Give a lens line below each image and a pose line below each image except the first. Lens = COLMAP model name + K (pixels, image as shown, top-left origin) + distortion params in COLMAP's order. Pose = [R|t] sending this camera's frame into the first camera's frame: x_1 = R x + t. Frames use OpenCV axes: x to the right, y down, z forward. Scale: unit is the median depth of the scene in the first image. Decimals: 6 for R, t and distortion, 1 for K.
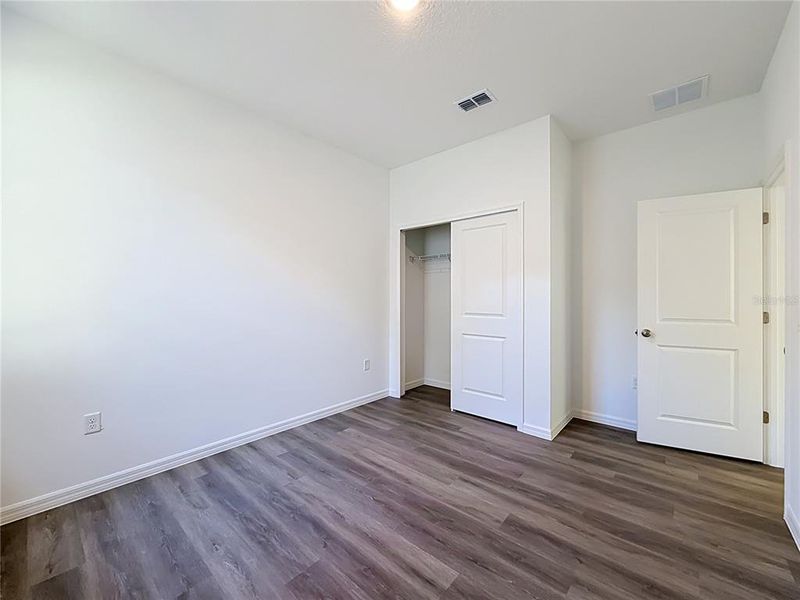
lens RADIAL K [[324.5, 0, 400.0], [0, 324.5, 296.1], [0, 0, 1]] dist [-0.001774, -0.000765]
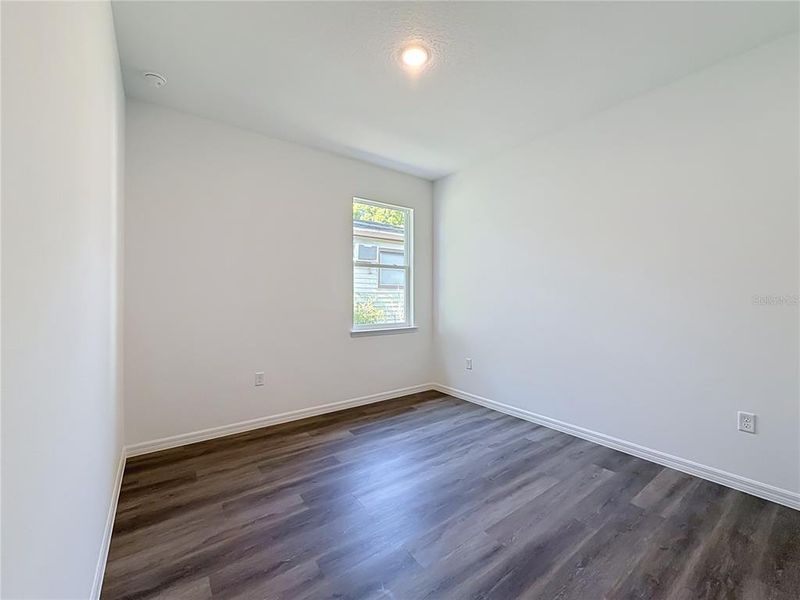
lens RADIAL K [[324.5, 0, 400.6], [0, 324.5, 298.4], [0, 0, 1]] dist [-0.001774, -0.000765]
pose [[-0.207309, 0.001165, -0.978275, 0.960149], [0.000807, 0.999999, 0.001020, 0.000705], [0.978275, -0.000578, -0.207310, 0.939562]]
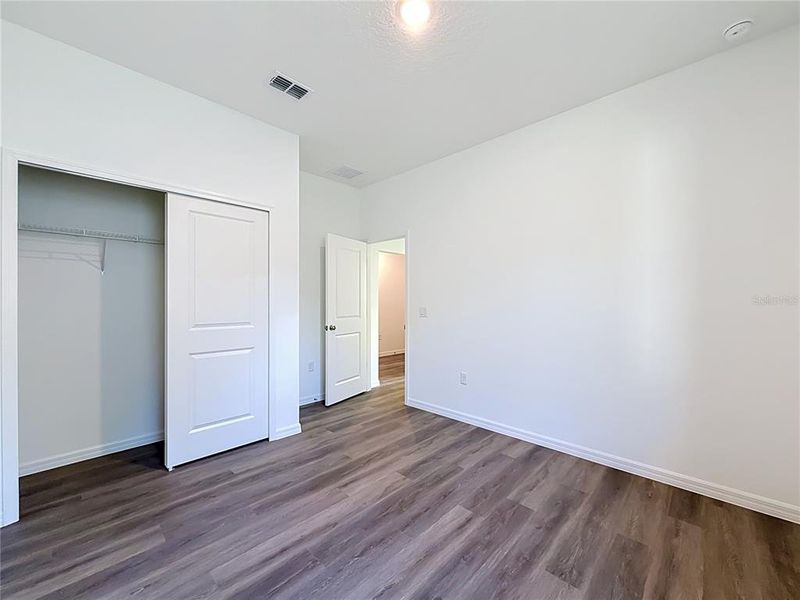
lens RADIAL K [[324.5, 0, 398.6], [0, 324.5, 300.6], [0, 0, 1]] dist [-0.001774, -0.000765]
pose [[0.048230, 0.000653, 0.998836, -0.795556], [-0.001053, 0.999999, -0.000603, -0.004161], [-0.998836, -0.001023, 0.048230, 0.785560]]
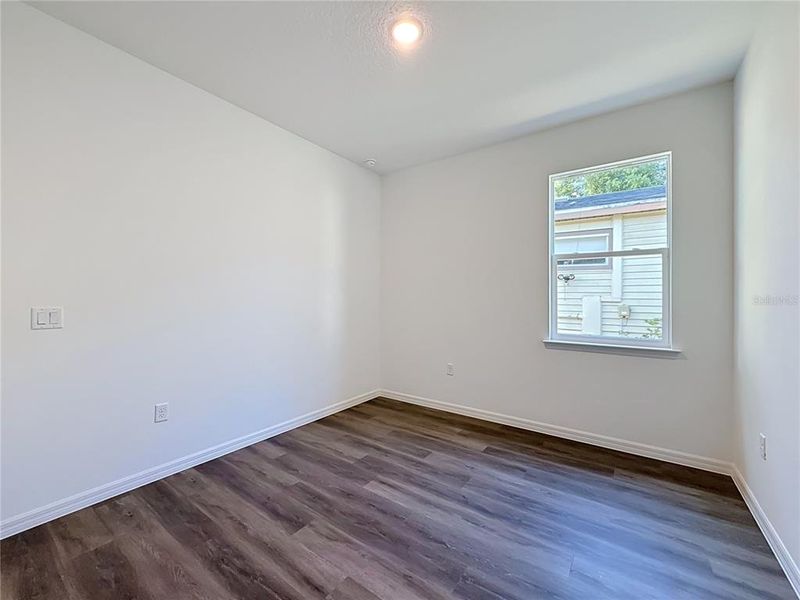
lens RADIAL K [[324.5, 0, 404.2], [0, 324.5, 298.0], [0, 0, 1]] dist [-0.001774, -0.000765]
pose [[-0.993638, -0.005852, -0.112470, 0.109391], [-0.005545, 0.999980, -0.003043, -0.000184], [0.112486, -0.002400, -0.993650, 1.648794]]
